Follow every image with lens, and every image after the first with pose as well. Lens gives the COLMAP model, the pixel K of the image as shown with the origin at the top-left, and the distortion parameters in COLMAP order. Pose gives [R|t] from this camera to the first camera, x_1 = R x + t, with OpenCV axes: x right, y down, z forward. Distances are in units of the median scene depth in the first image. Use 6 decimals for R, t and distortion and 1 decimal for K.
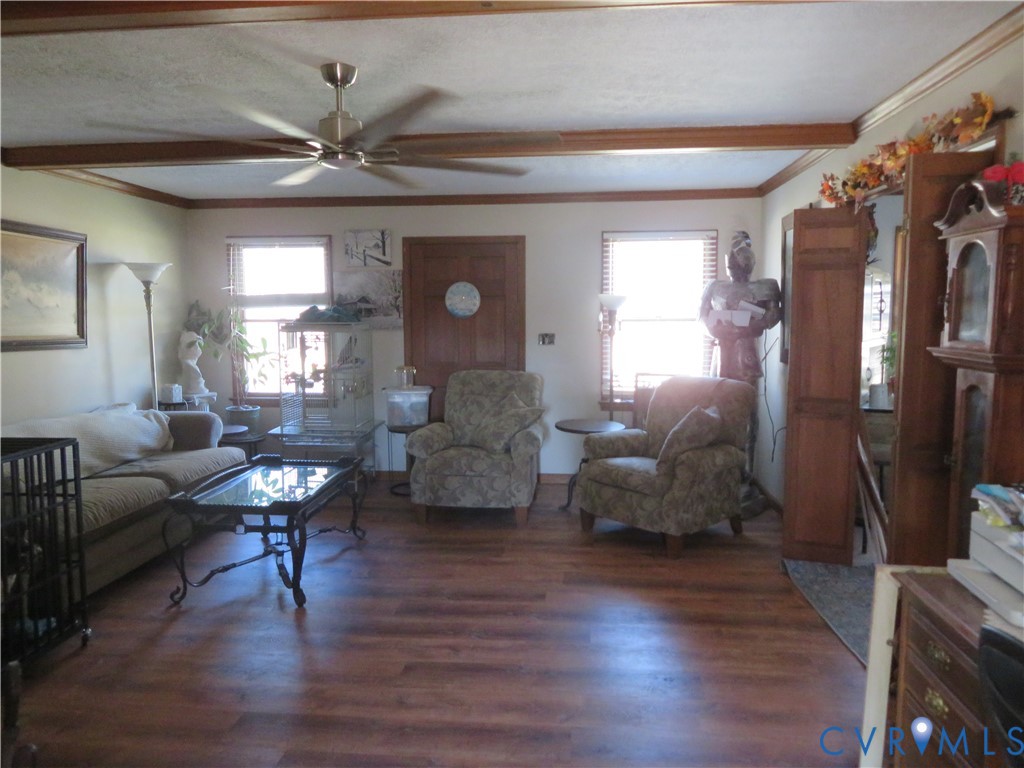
lens RADIAL K [[740.2, 0, 510.6], [0, 740.2, 380.9], [0, 0, 1]] dist [0.003169, 0.001087]
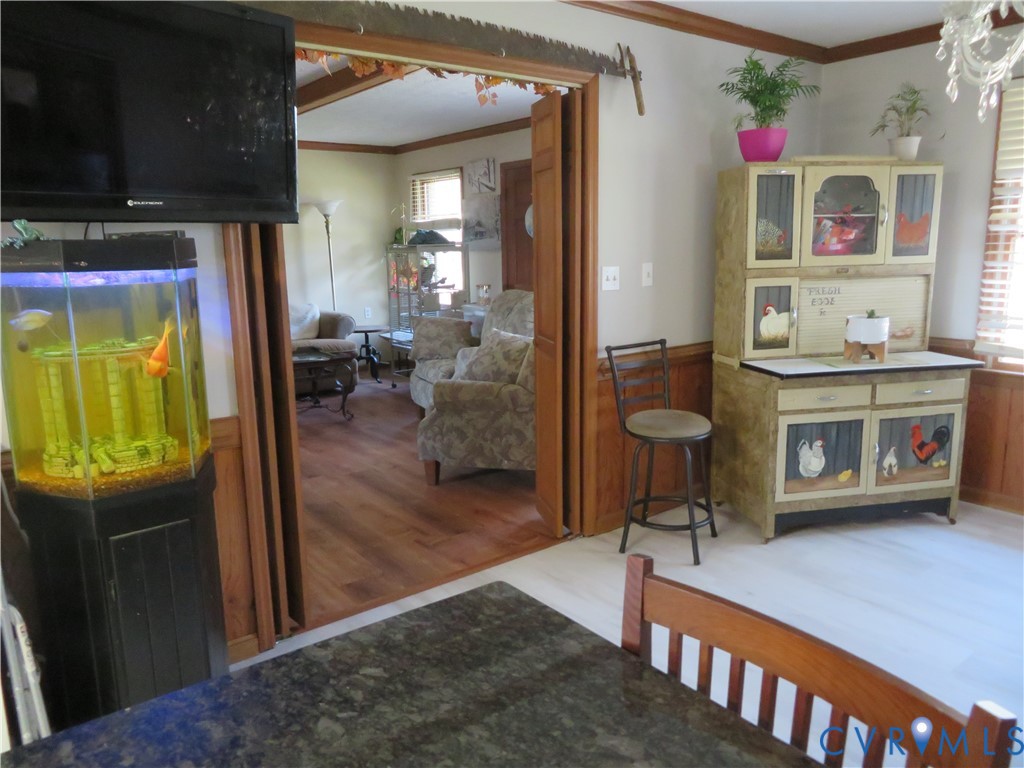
lens RADIAL K [[740.2, 0, 510.6], [0, 740.2, 380.9], [0, 0, 1]] dist [0.003169, 0.001087]
pose [[0.685507, 0.127455, -0.716823, 0.691924], [-0.059266, 0.991059, 0.119539, -0.011970], [0.725650, -0.039461, 0.686932, 0.272392]]
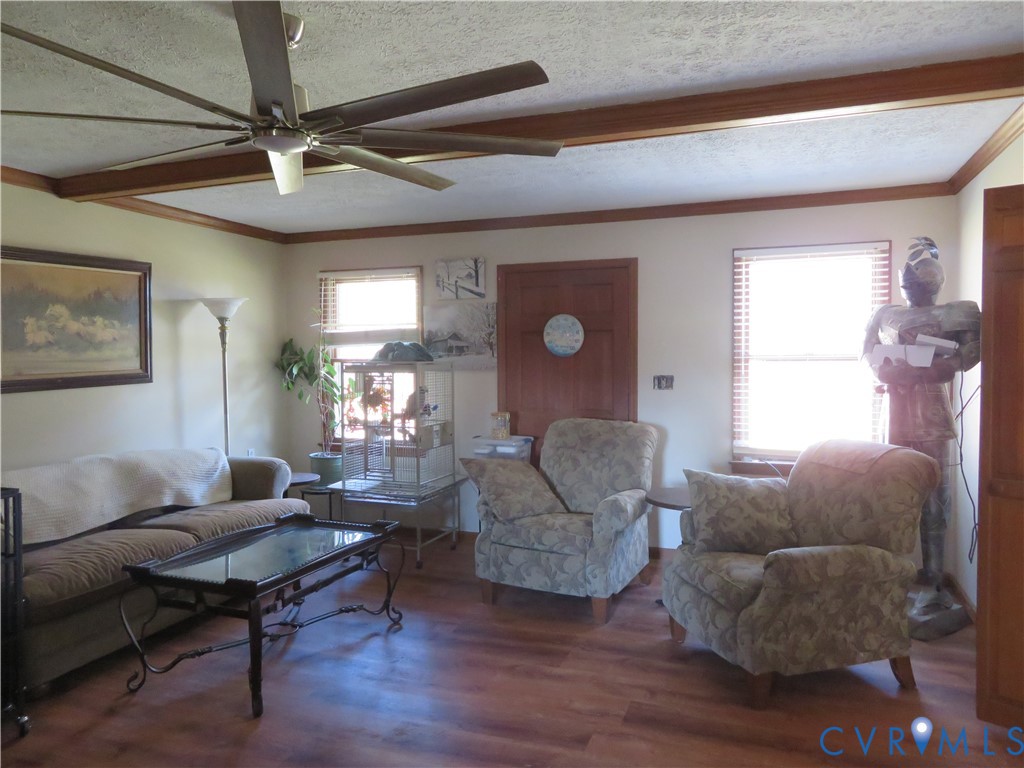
lens RADIAL K [[740.2, 0, 510.6], [0, 740.2, 380.9], [0, 0, 1]] dist [0.003169, 0.001087]
pose [[0.964495, 0.007801, -0.263987, 0.104626], [-0.025161, 0.997731, -0.062441, -0.003263], [0.262901, 0.066866, 0.962503, 0.176167]]
